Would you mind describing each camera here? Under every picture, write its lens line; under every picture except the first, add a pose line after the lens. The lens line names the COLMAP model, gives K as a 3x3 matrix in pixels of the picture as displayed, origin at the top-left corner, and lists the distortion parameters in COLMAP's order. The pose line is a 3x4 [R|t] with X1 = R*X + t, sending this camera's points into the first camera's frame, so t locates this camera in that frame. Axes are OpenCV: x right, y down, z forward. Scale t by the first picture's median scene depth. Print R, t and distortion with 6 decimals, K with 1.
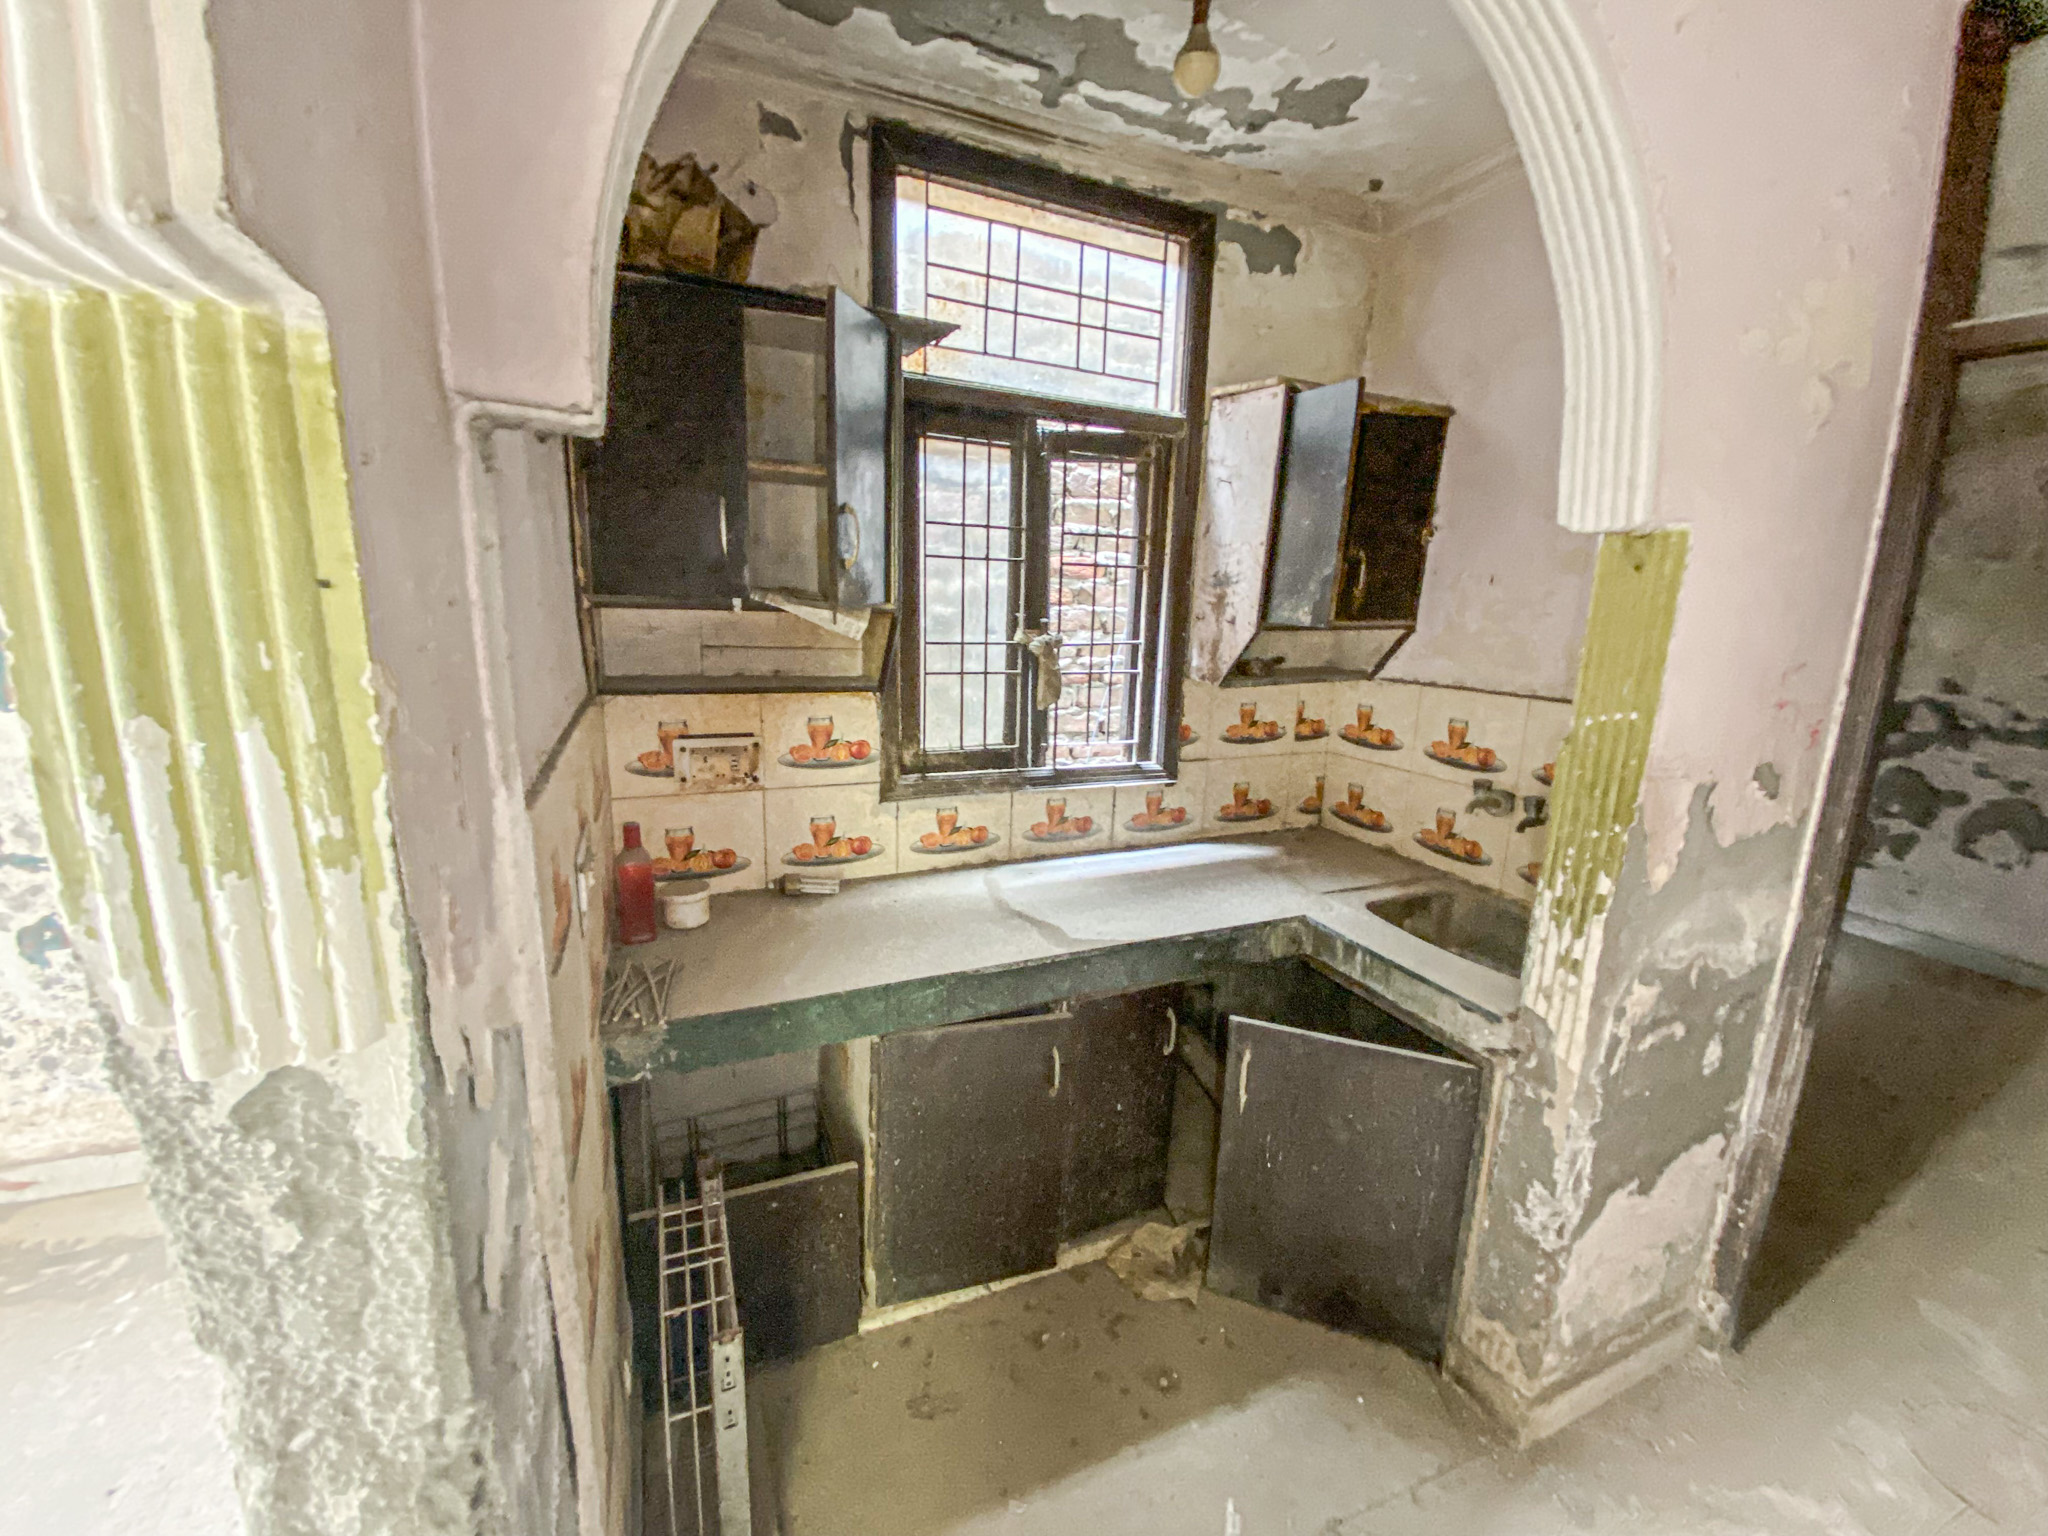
lens RADIAL K [[816.7, 0, 1019.6], [0, 816.7, 780.8], [0, 0, 1]] dist [0.001305, -0.007875]
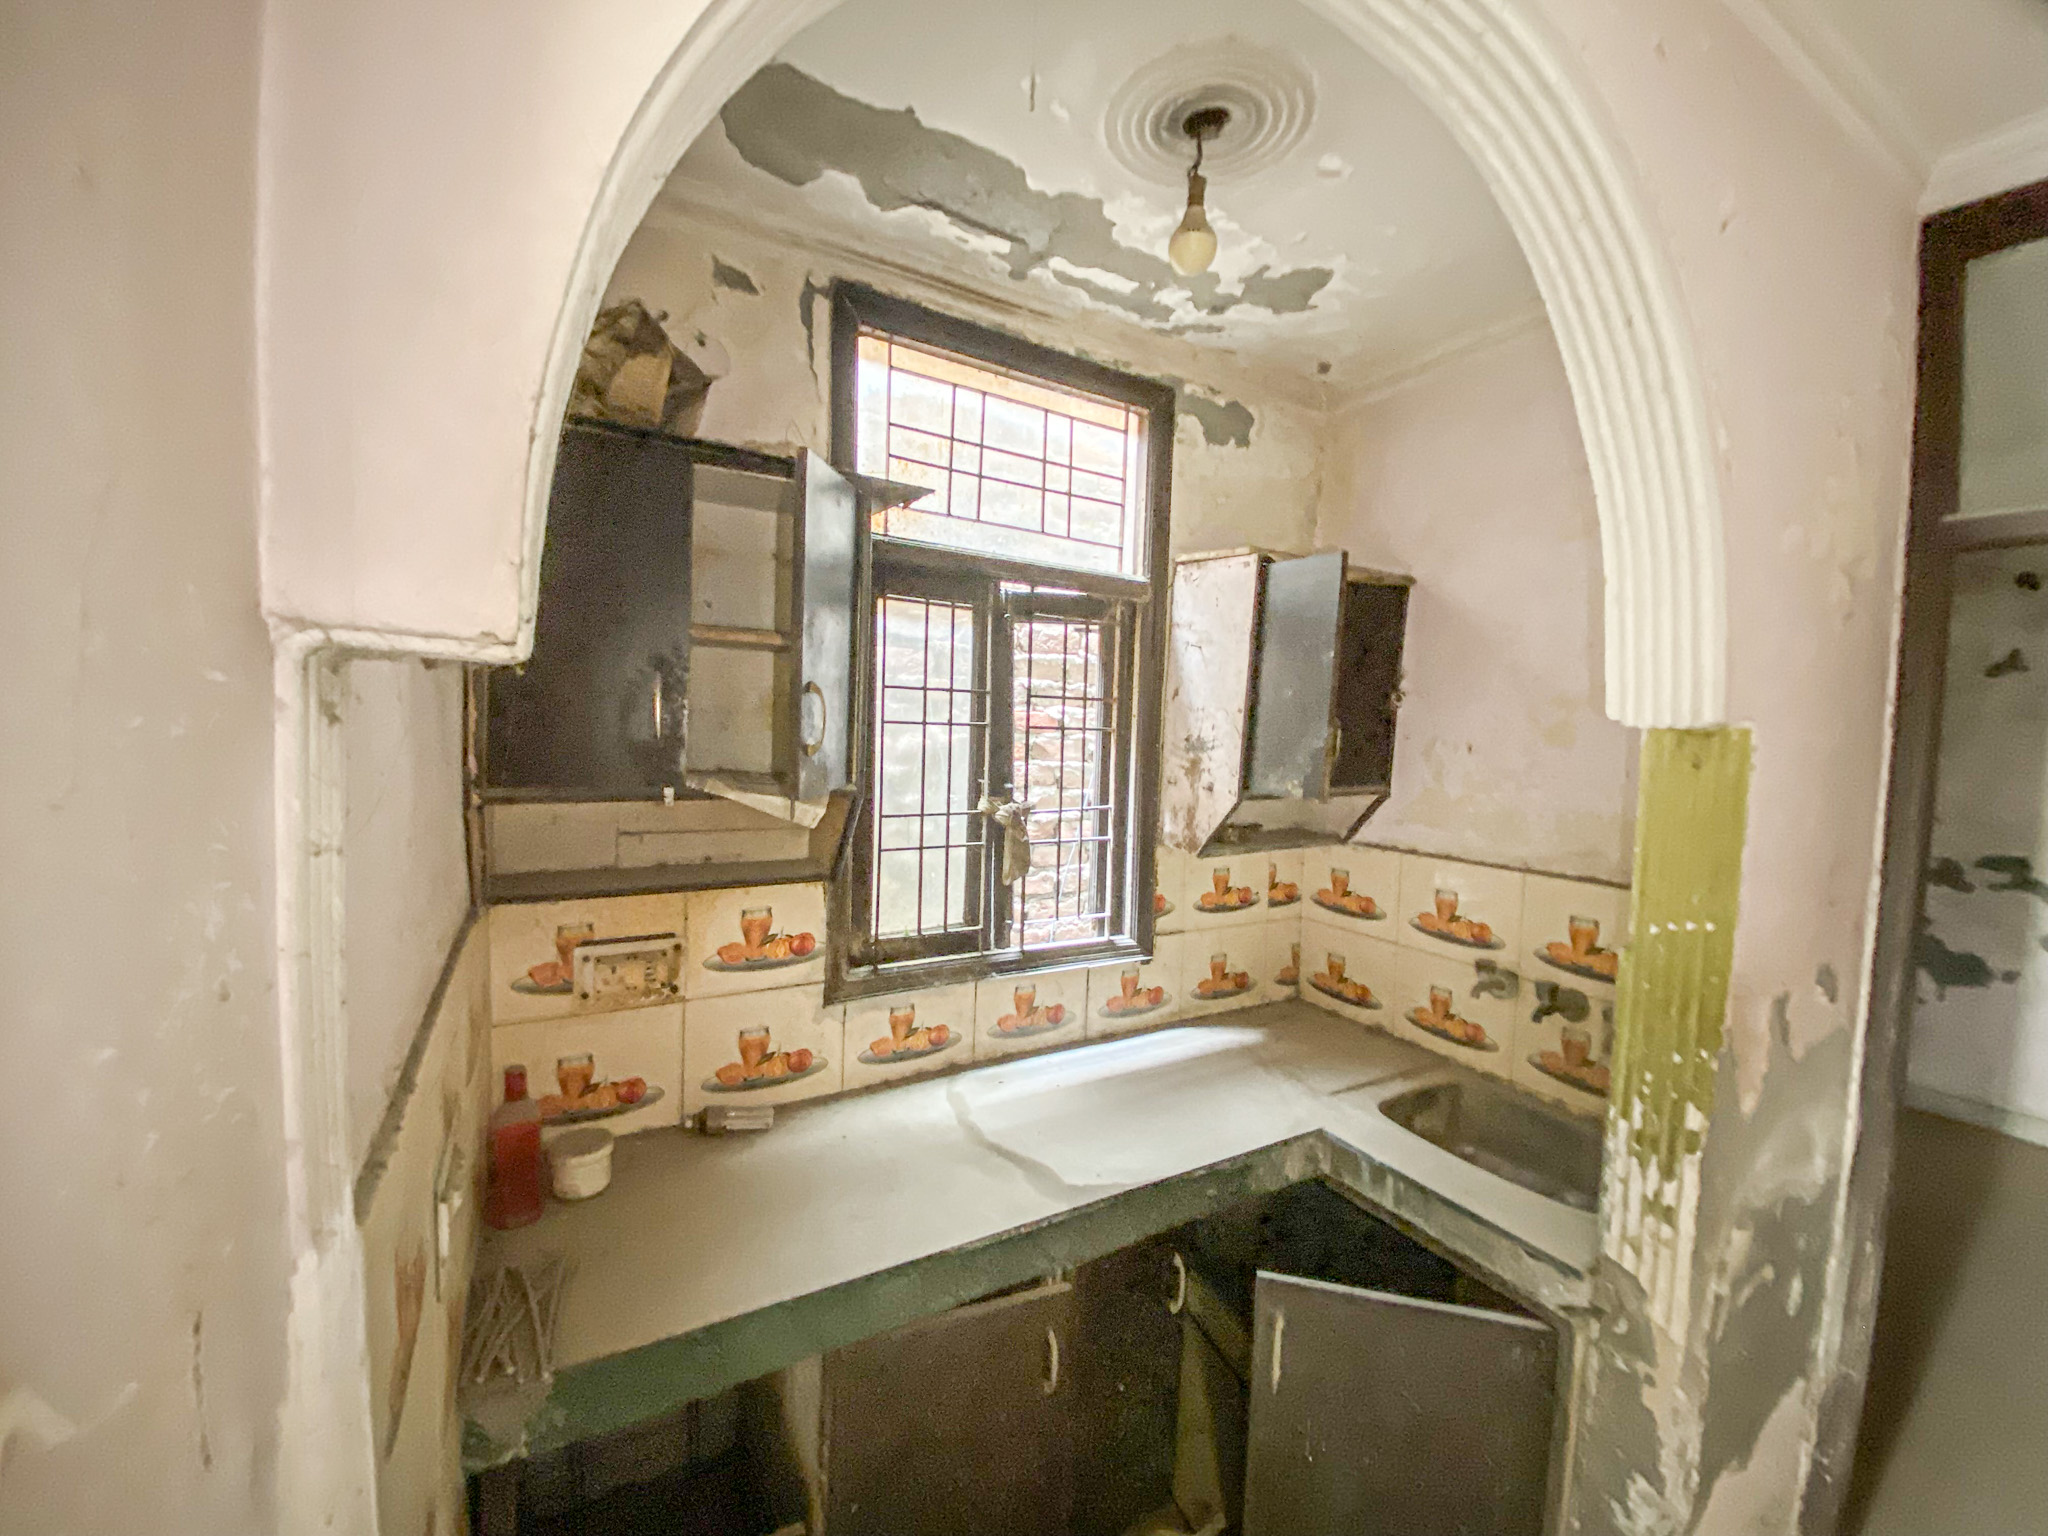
lens RADIAL K [[816.7, 0, 1012.5], [0, 816.7, 781.7], [0, 0, 1]] dist [0.001305, -0.007875]
pose [[0.994550, -0.004516, 0.104165, -0.076278], [0.019750, 0.989133, -0.145690, -0.091681], [-0.102375, 0.146953, 0.983831, 0.130501]]
